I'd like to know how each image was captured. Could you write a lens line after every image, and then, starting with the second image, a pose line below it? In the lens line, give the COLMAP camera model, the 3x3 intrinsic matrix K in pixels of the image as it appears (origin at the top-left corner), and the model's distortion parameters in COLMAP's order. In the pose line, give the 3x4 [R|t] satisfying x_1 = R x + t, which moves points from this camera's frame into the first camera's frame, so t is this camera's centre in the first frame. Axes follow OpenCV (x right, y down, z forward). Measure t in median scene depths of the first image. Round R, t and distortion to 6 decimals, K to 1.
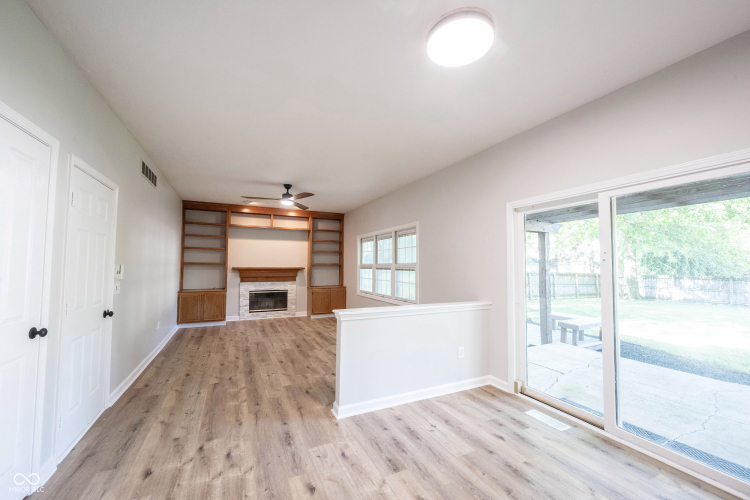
lens RADIAL K [[295.9, 0, 372.6], [0, 295.9, 253.1], [0, 0, 1]] dist [0.001692, 0.000132]
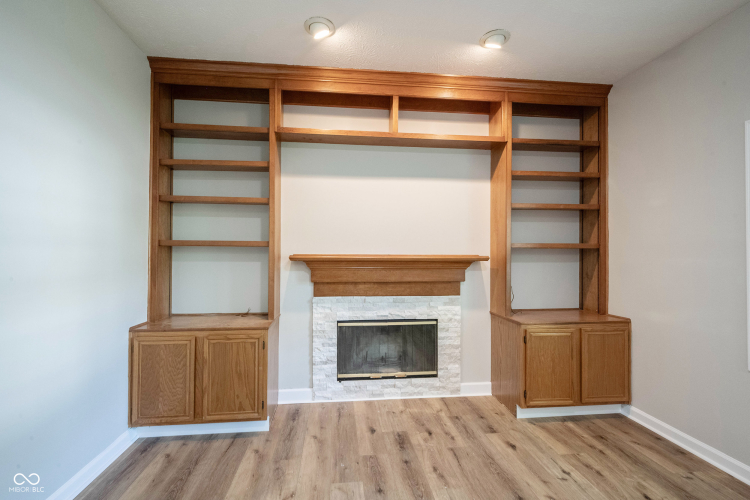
lens RADIAL K [[343.5, 0, 375.7], [0, 343.5, 251.9], [0, 0, 1]] dist [0.001697, 0.000108]
pose [[0.941939, -0.002721, -0.335773, -0.230834], [0.013209, 0.999493, 0.028955, 0.032952], [0.335524, -0.031709, 0.941498, 0.623720]]
